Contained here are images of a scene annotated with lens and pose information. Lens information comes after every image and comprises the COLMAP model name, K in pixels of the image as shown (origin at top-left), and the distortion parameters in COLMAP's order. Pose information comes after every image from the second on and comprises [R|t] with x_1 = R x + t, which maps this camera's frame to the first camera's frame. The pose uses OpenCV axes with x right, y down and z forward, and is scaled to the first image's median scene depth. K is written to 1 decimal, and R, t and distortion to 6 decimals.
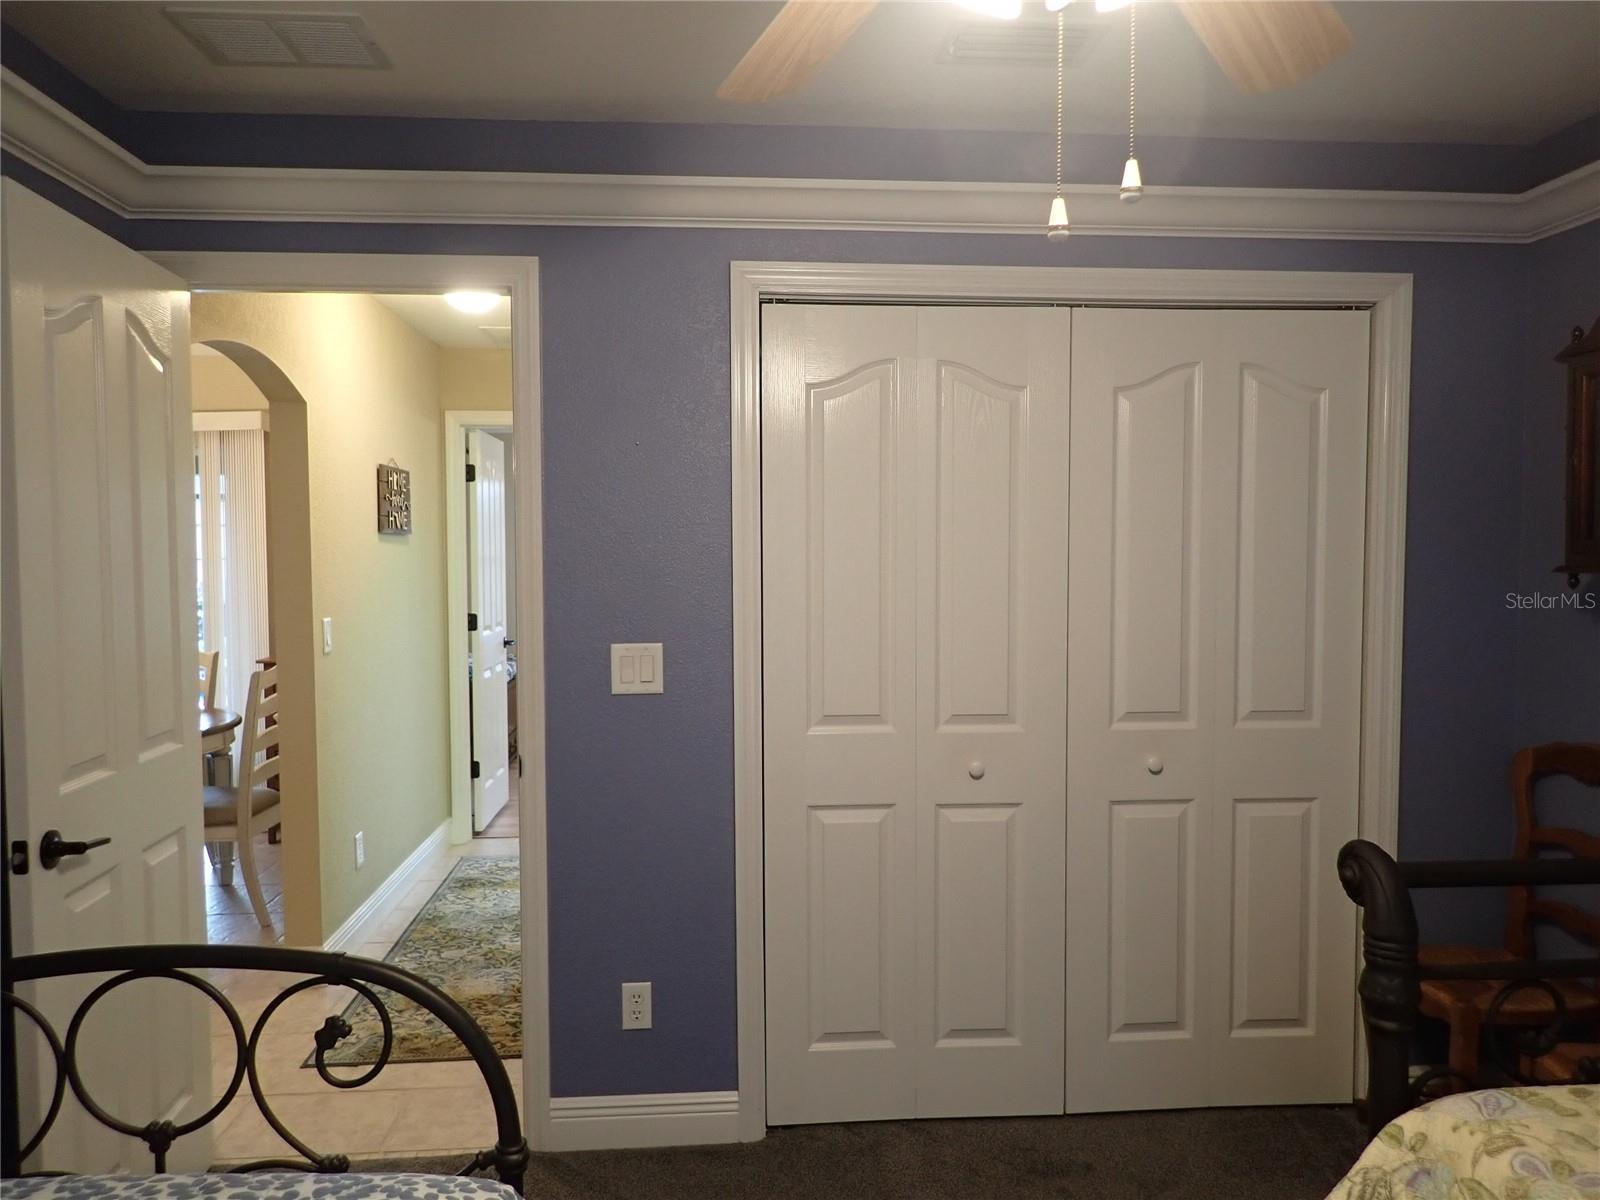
lens RADIAL K [[1193.0, 0, 799.5], [0, 1193.0, 602.9], [0, 0, 1]] dist [0.000506, -0.000117]
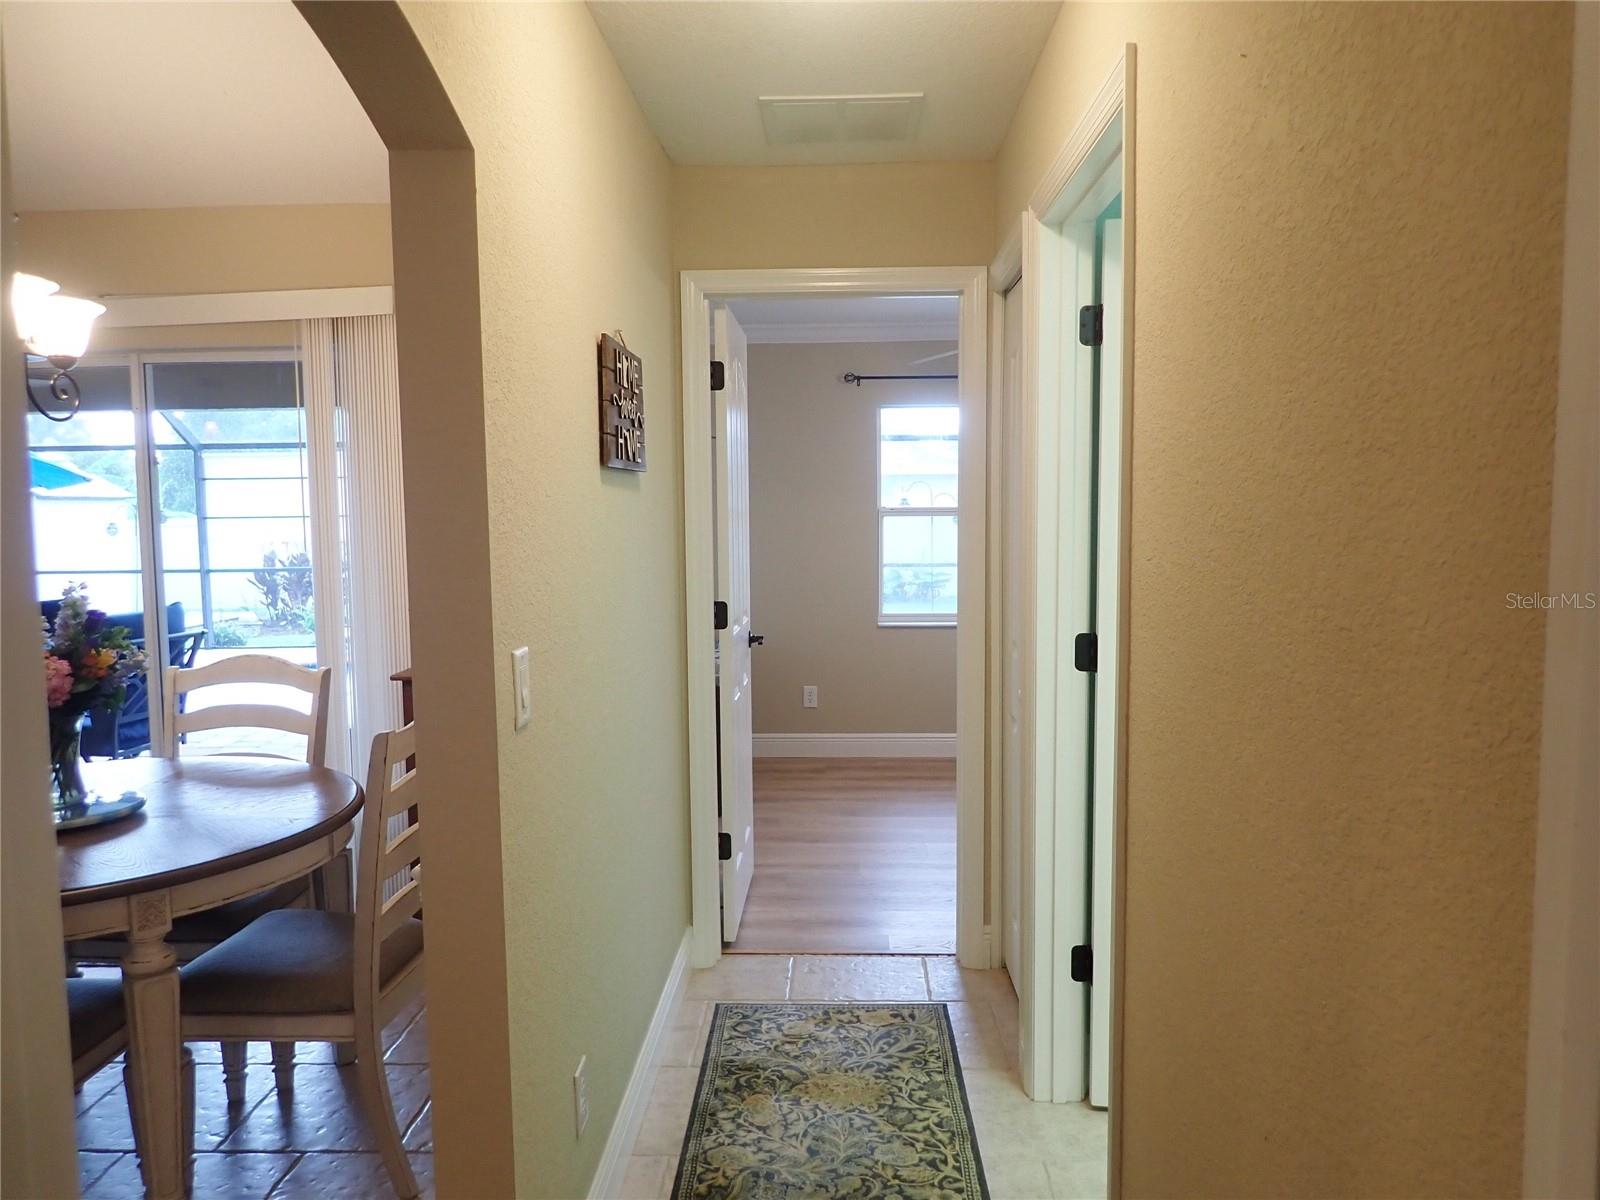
lens RADIAL K [[1193.0, 0, 800.8], [0, 1193.0, 598.5], [0, 0, 1]] dist [0.000506, -0.000117]
pose [[0.994204, 0.001223, -0.107504, -0.191883], [0.002779, 0.999309, 0.037067, -0.018029], [0.107475, -0.037151, 0.993513, 0.445265]]
